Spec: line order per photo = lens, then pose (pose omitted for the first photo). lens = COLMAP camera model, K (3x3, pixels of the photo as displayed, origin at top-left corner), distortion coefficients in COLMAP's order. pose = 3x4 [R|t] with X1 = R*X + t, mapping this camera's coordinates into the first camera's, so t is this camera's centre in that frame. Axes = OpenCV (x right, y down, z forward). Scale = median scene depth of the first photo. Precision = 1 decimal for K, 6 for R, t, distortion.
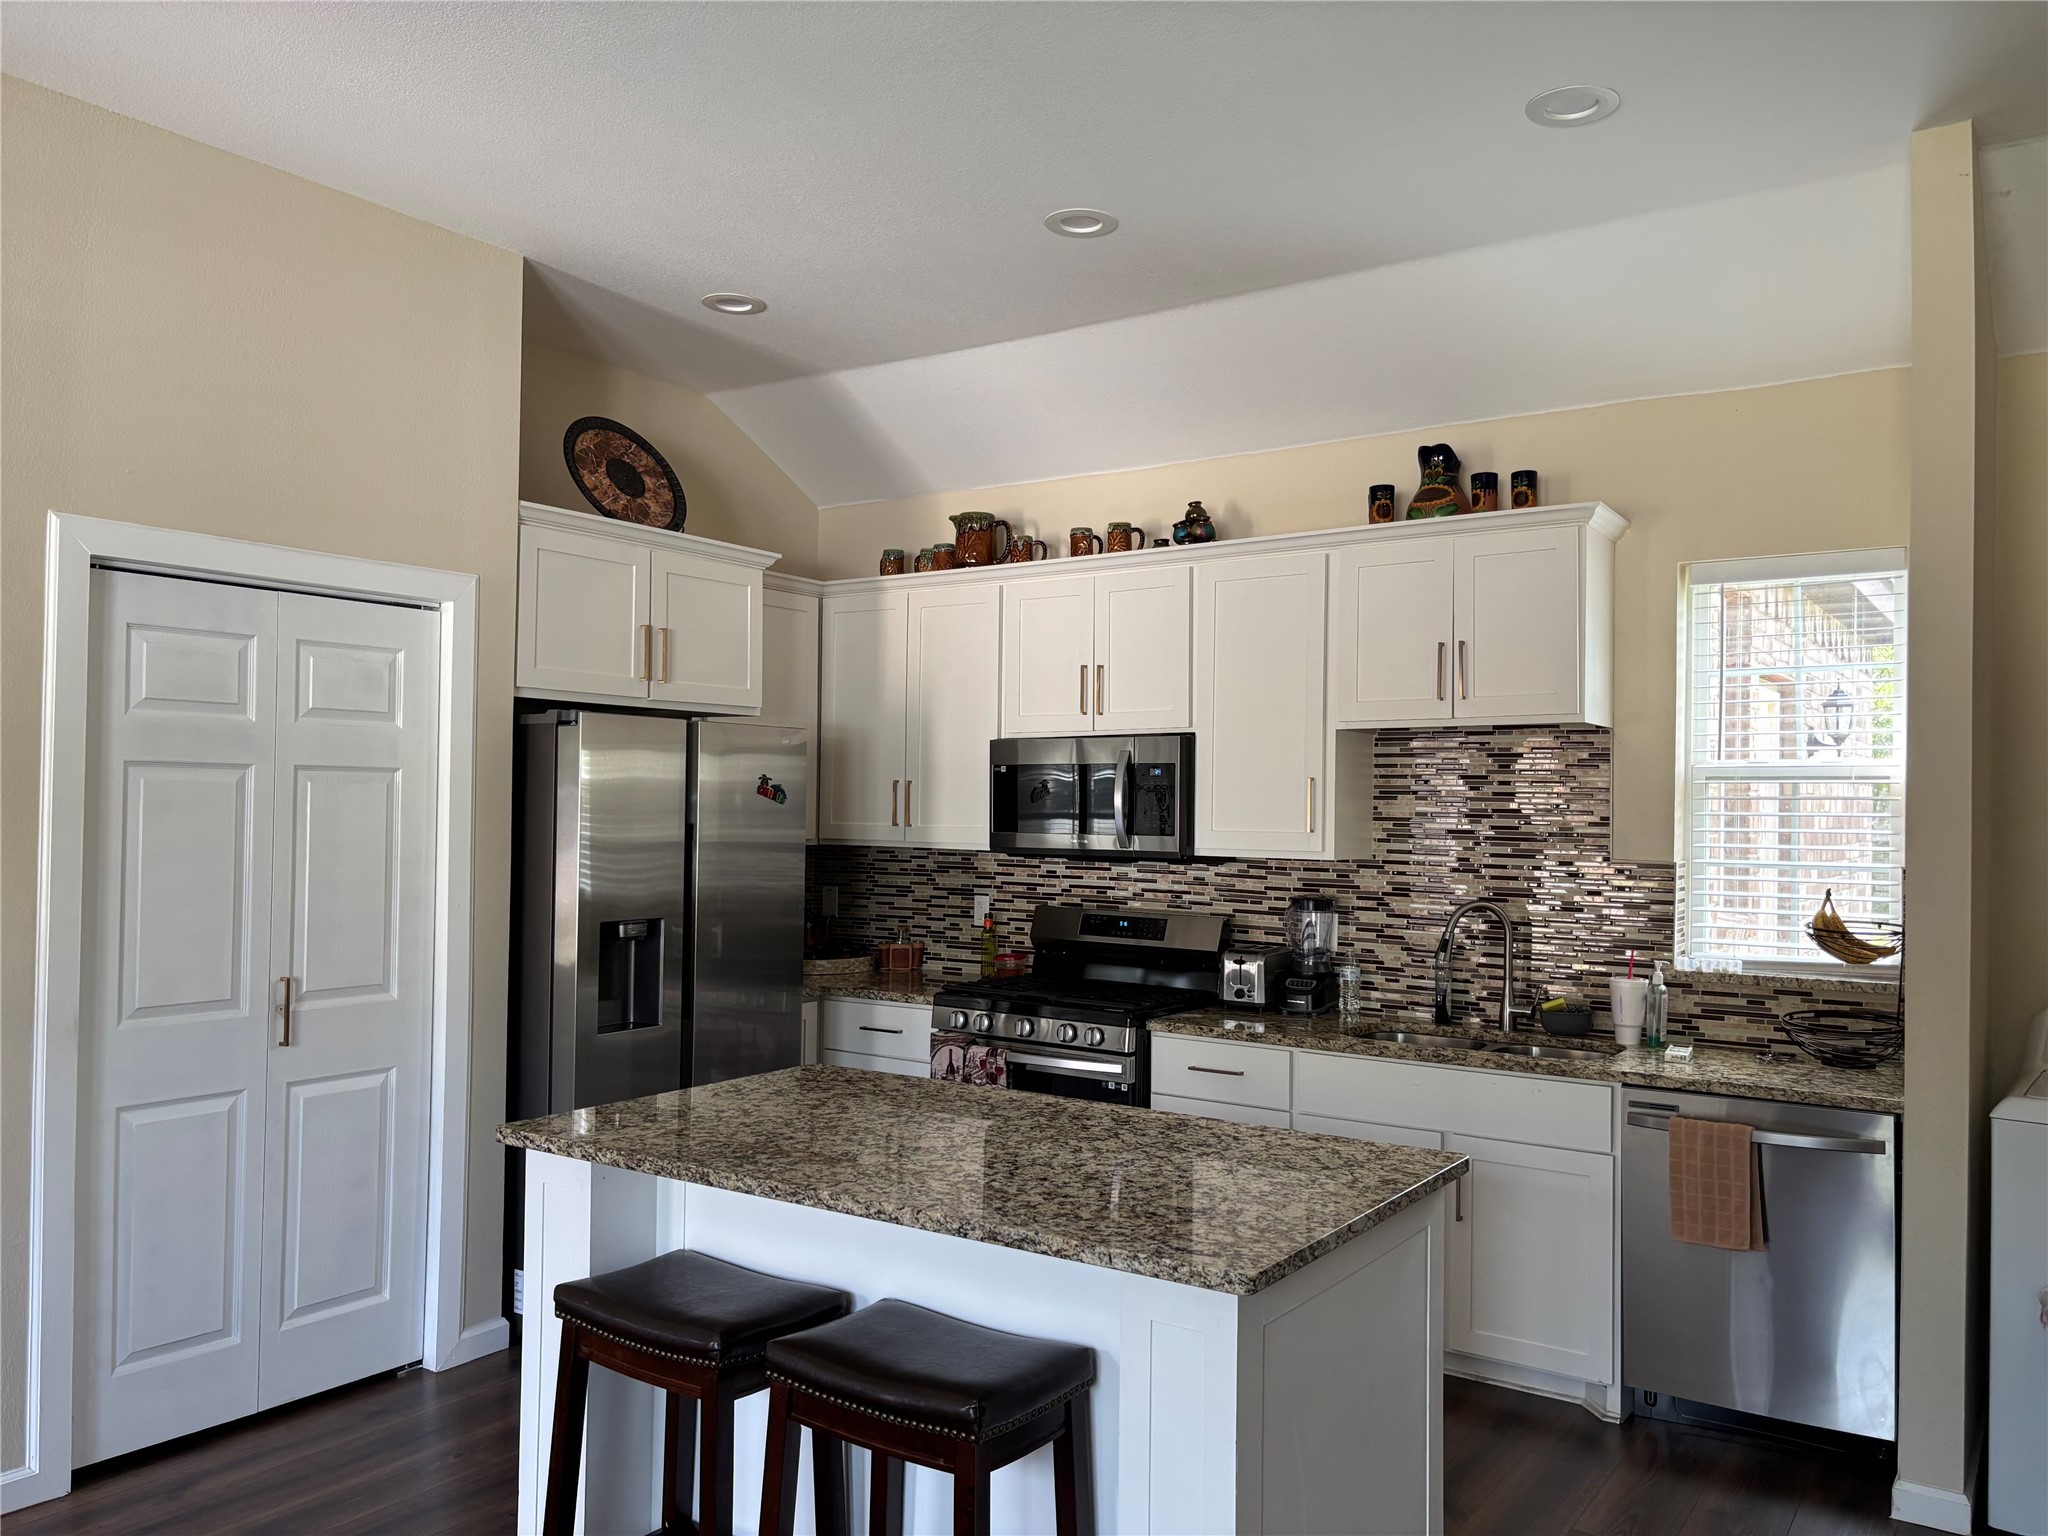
lens RADIAL K [[1547.0, 0, 1034.6], [0, 1547.0, 765.5], [0, 0, 1]] dist [0.019385, -0.043219]
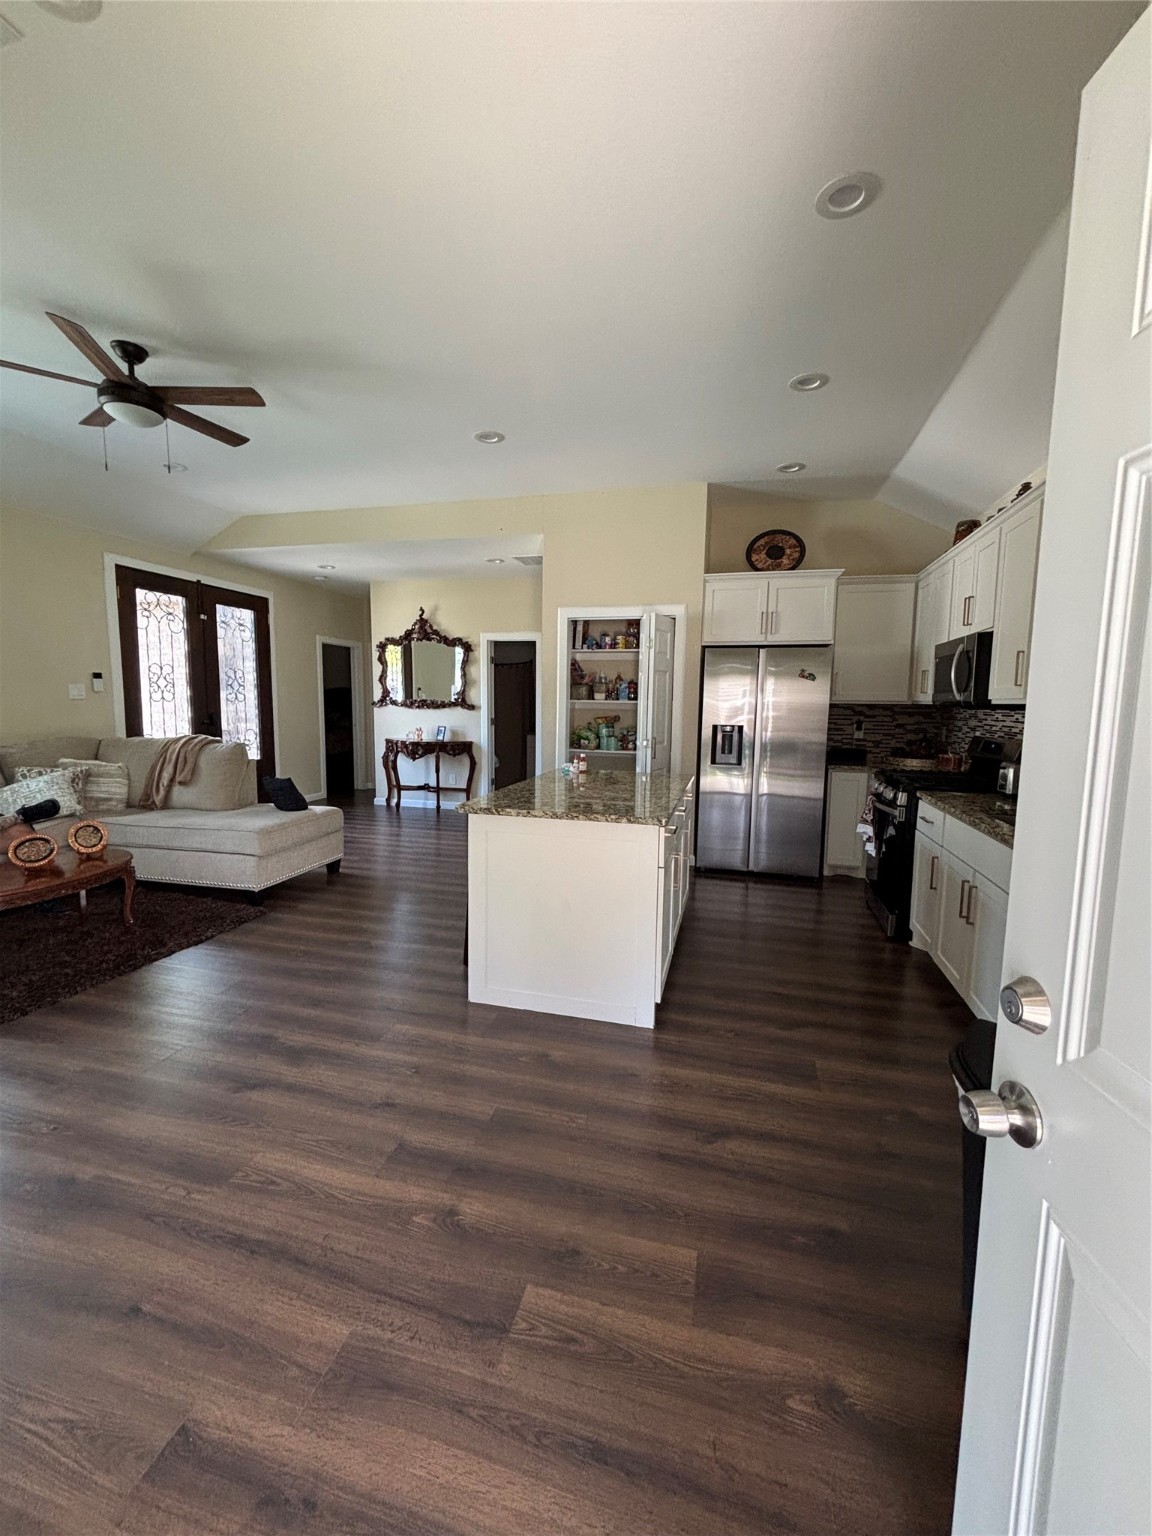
lens RADIAL K [[615.6, 0, 576.2], [0, 615.6, 770.0], [0, 0, 1]] dist [-0.004267, 0.001313]
pose [[0.330378, 0.101434, -0.938382, 0.594857], [0.016669, 0.993426, 0.113252, 0.045815], [0.943701, -0.053058, 0.326516, 0.349567]]
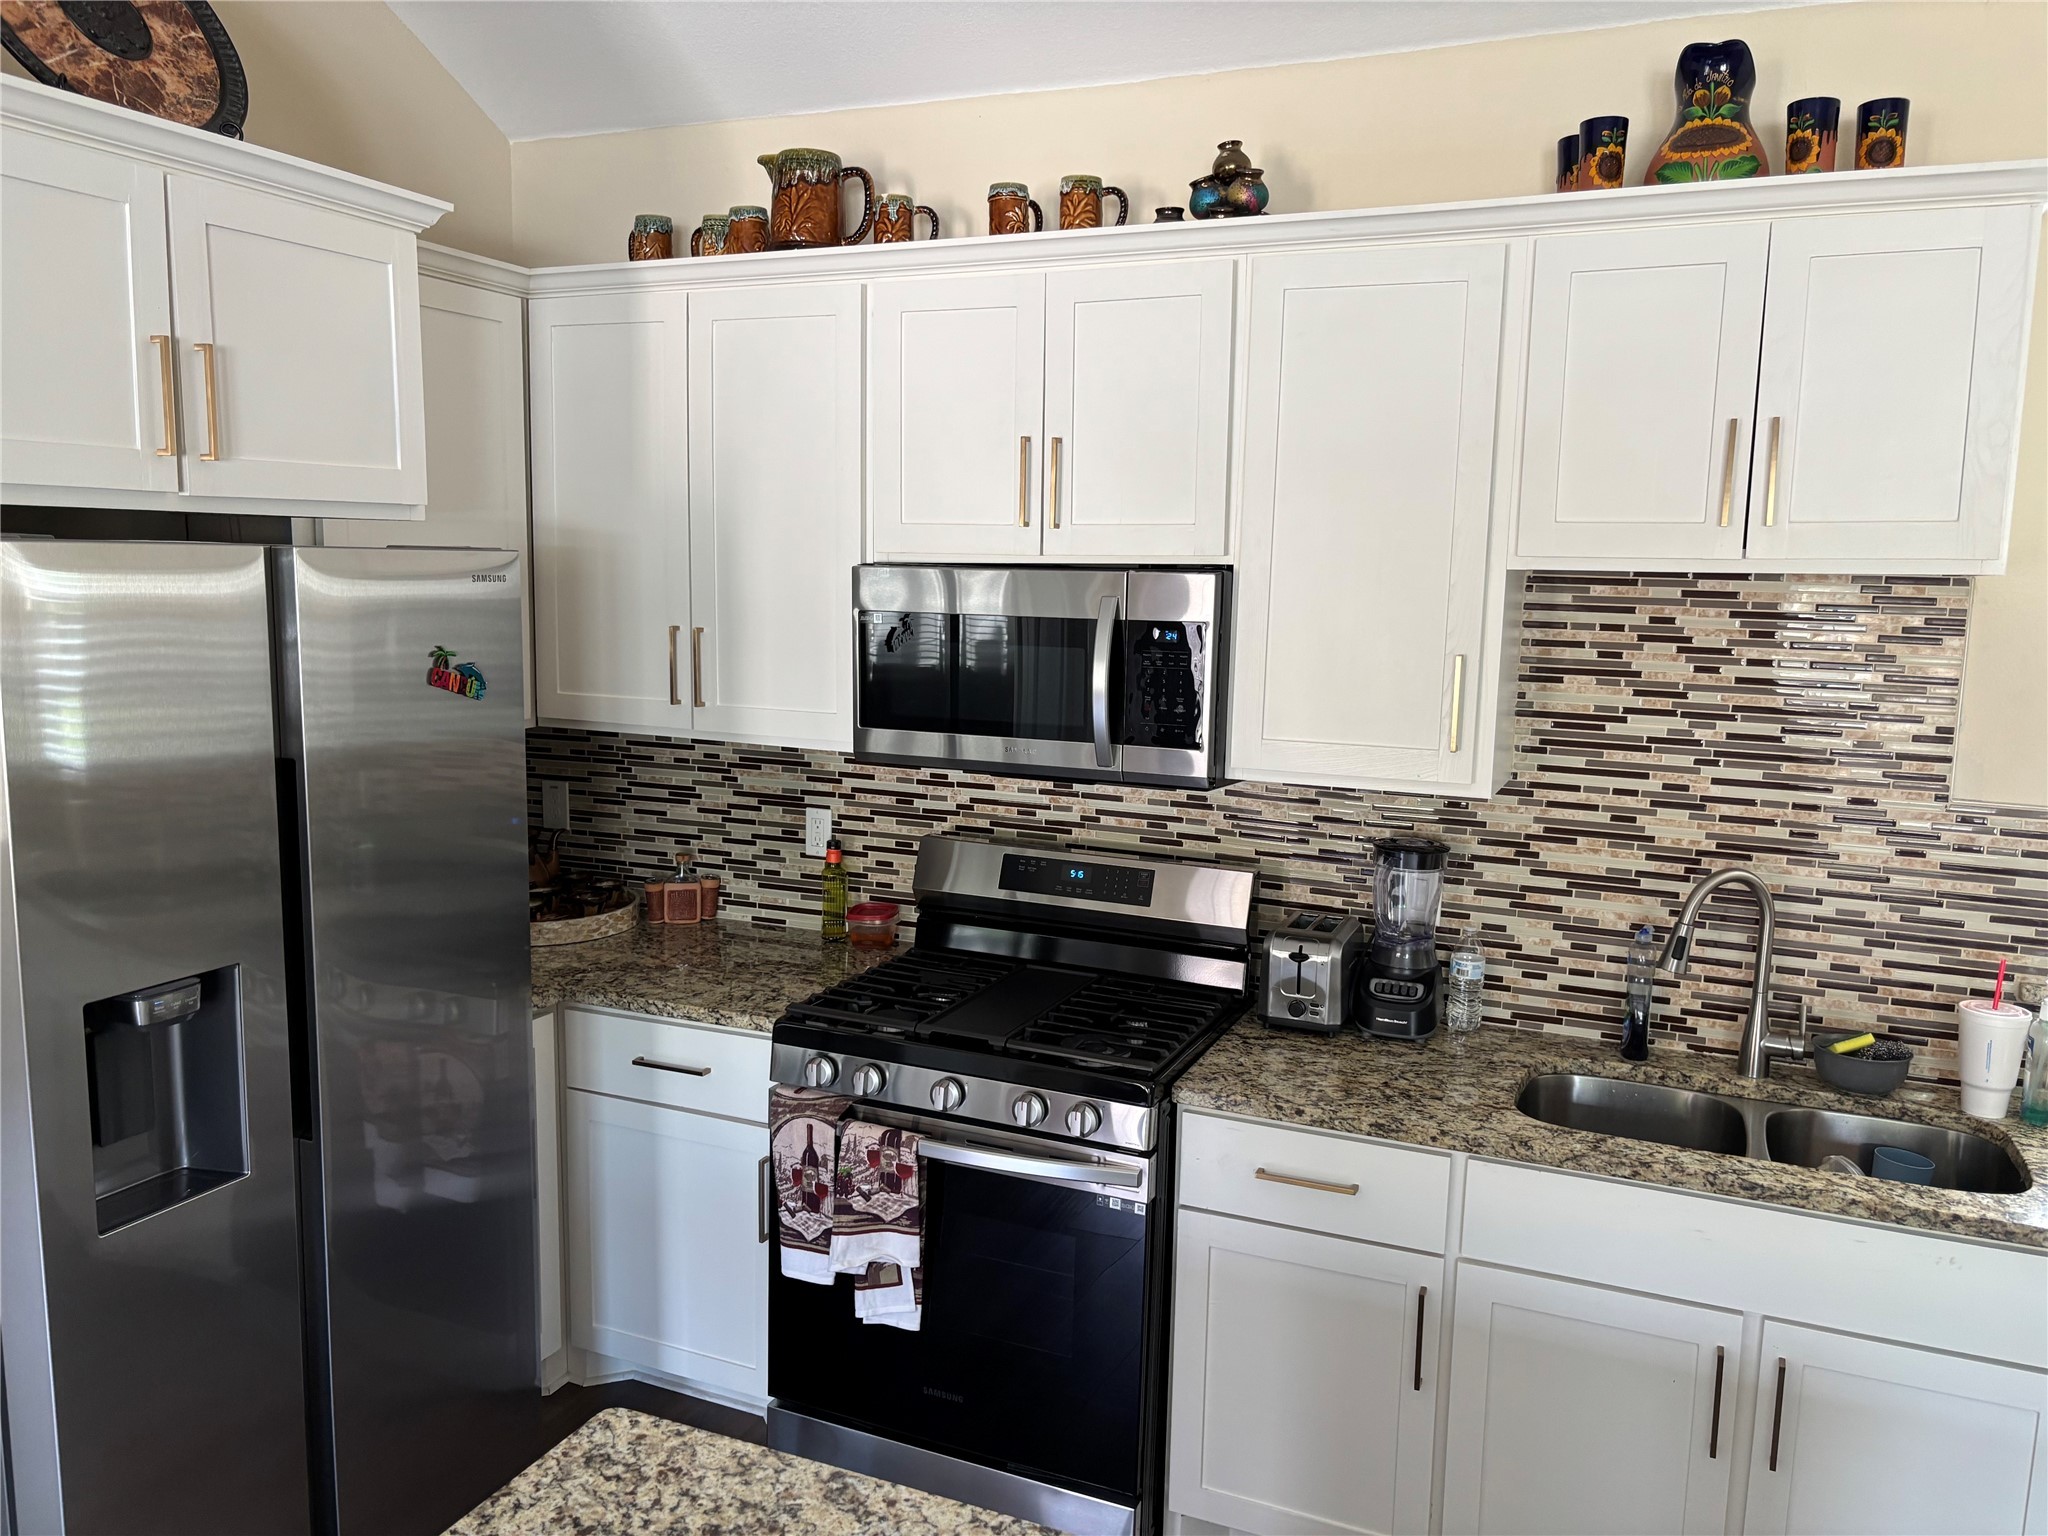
lens RADIAL K [[1547.0, 0, 1019.8], [0, 1547.0, 779.5], [0, 0, 1]] dist [0.019385, -0.043219]
pose [[0.981911, -0.019050, 0.188383, -0.082682], [-0.013990, 0.984907, 0.172520, -0.040720], [-0.188827, -0.172034, 0.966824, 0.453080]]
